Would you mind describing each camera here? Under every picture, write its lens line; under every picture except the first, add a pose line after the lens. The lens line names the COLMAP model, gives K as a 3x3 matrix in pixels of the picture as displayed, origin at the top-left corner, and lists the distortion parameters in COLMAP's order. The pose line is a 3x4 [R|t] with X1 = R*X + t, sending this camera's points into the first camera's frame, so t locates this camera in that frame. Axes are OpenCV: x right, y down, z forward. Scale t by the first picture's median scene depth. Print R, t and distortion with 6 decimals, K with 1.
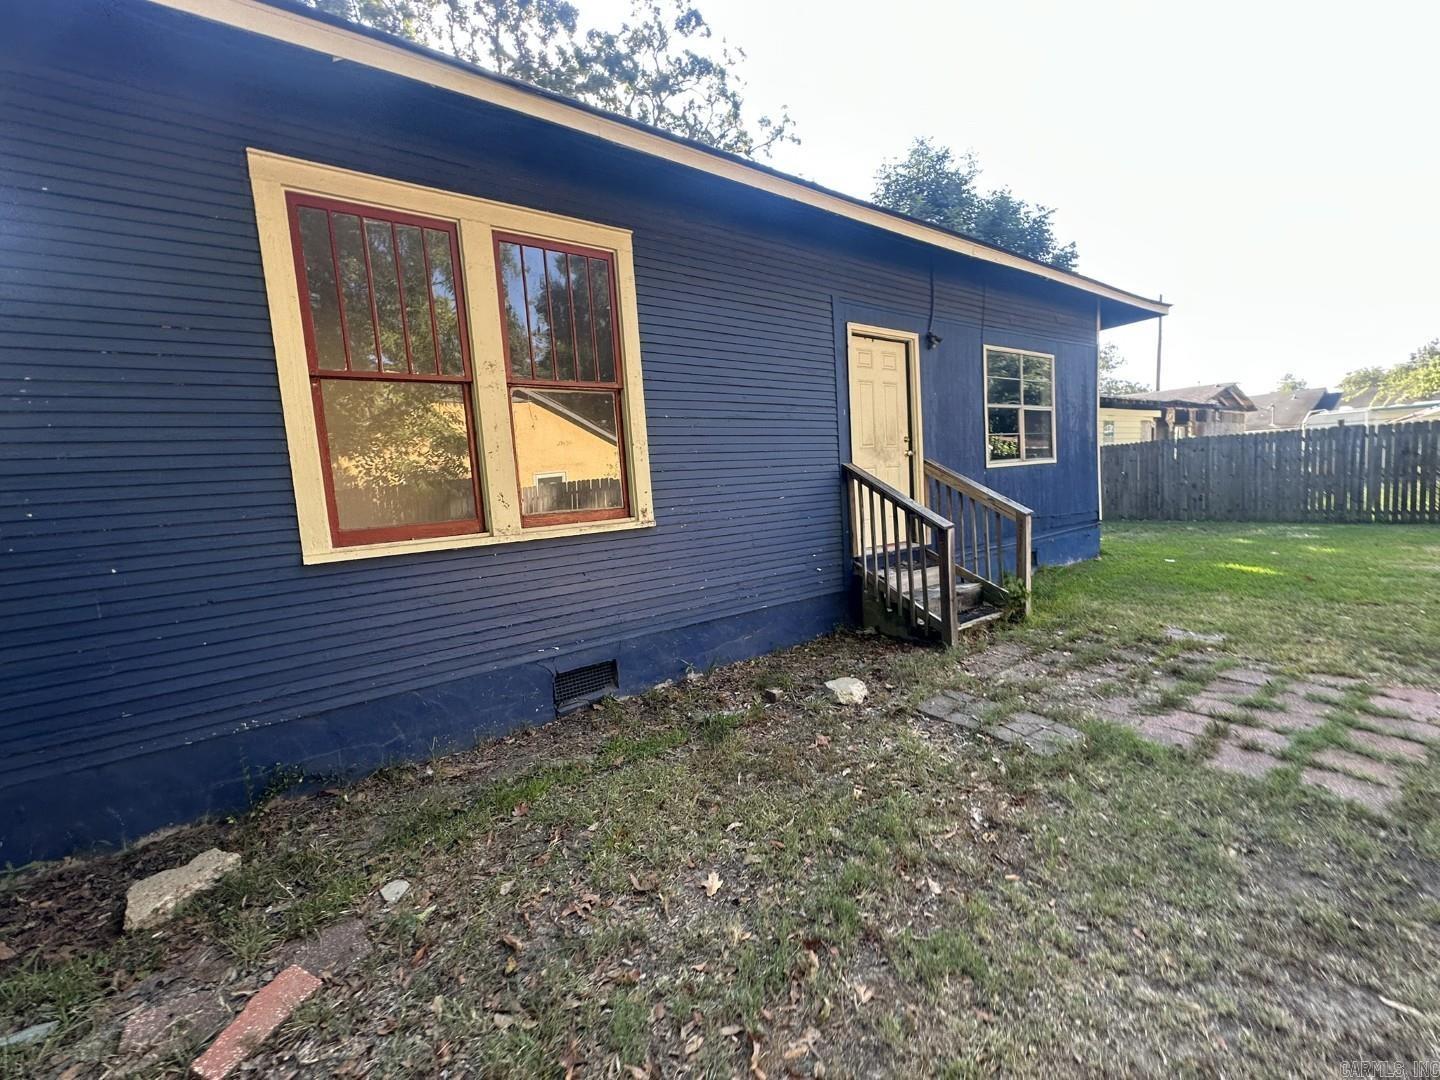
lens RADIAL K [[579.7, 0, 717.1], [0, 579.7, 537.9], [0, 0, 1]] dist [-0.003891, 0.000015]
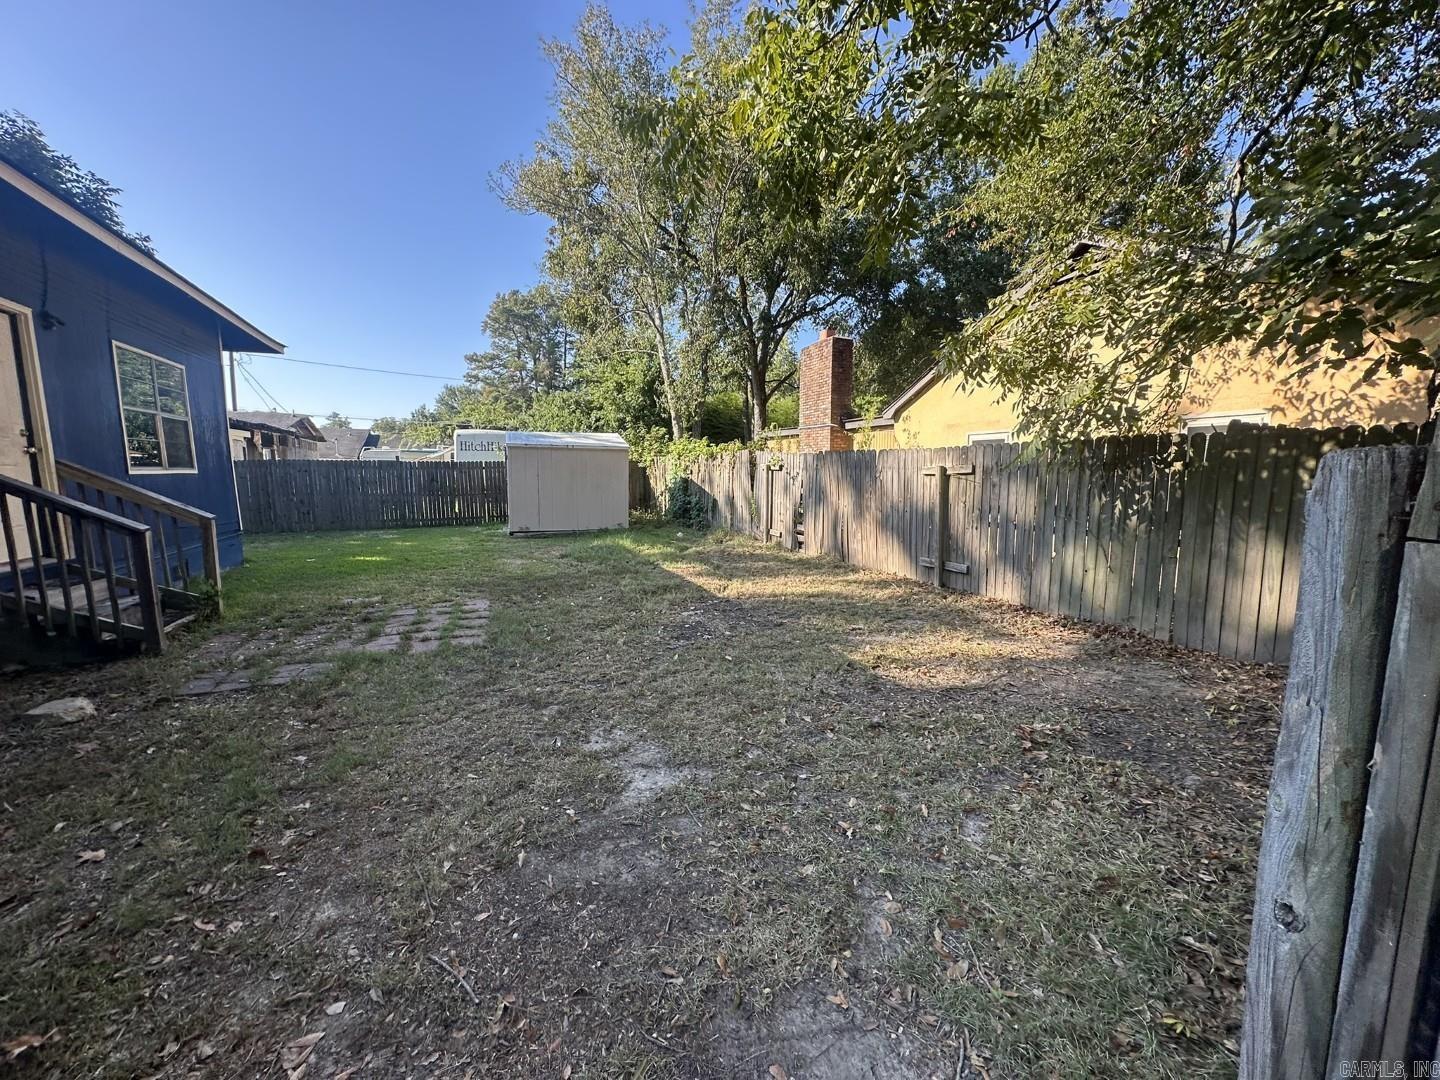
lens RADIAL K [[579.7, 0, 718.7], [0, 579.7, 542.9], [0, 0, 1]] dist [-0.003891, 0.000015]
pose [[0.215414, -0.055131, 0.974965, -0.269687], [0.082781, 0.995842, 0.038022, 0.035866], [-0.973008, 0.072518, 0.219083, -0.127277]]
